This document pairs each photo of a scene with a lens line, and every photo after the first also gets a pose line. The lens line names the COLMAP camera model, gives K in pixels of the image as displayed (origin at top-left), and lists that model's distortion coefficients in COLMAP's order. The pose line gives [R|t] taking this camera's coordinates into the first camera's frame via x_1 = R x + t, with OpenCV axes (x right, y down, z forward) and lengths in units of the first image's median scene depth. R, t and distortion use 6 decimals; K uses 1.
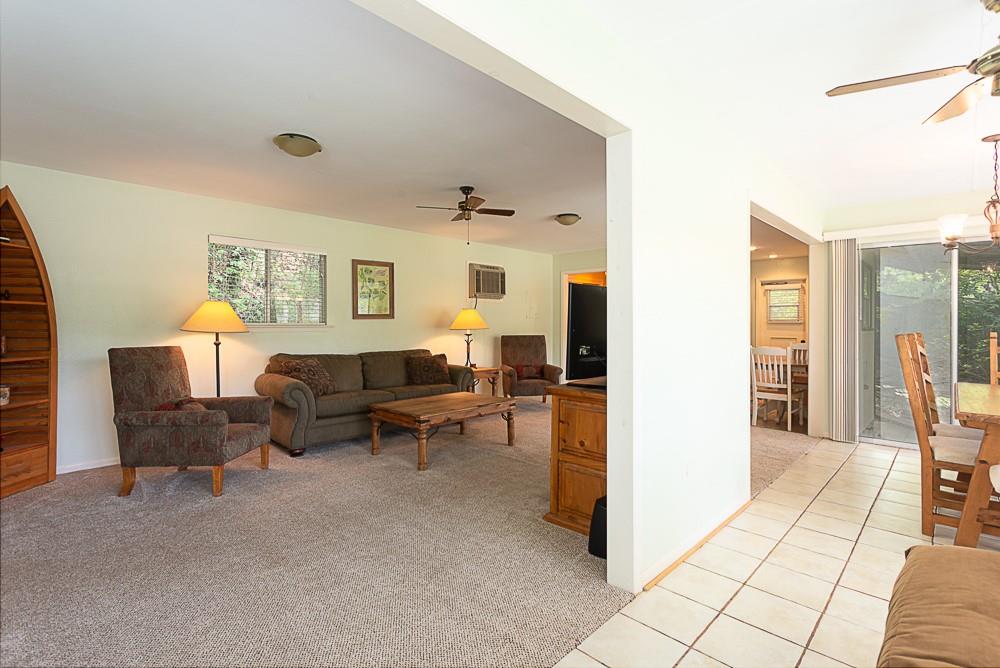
lens RADIAL K [[477.0, 0, 498.1], [0, 477.0, 319.7], [0, 0, 1]] dist [0.010736, 0.001603]
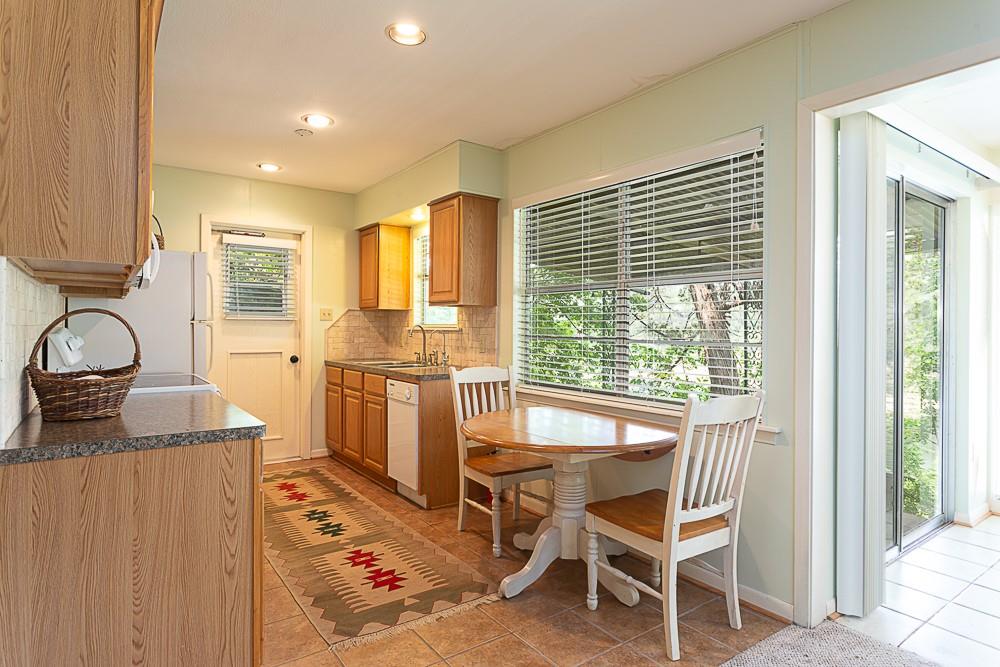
lens RADIAL K [[565.6, 0, 523.7], [0, 565.6, 323.4], [0, 0, 1]] dist [-0.000932, 0.004075]
pose [[0.177116, 0.004087, 0.984181, 0.167322], [-0.012843, 0.999916, -0.001841, 0.011154], [-0.984106, -0.012314, 0.177154, 1.042936]]
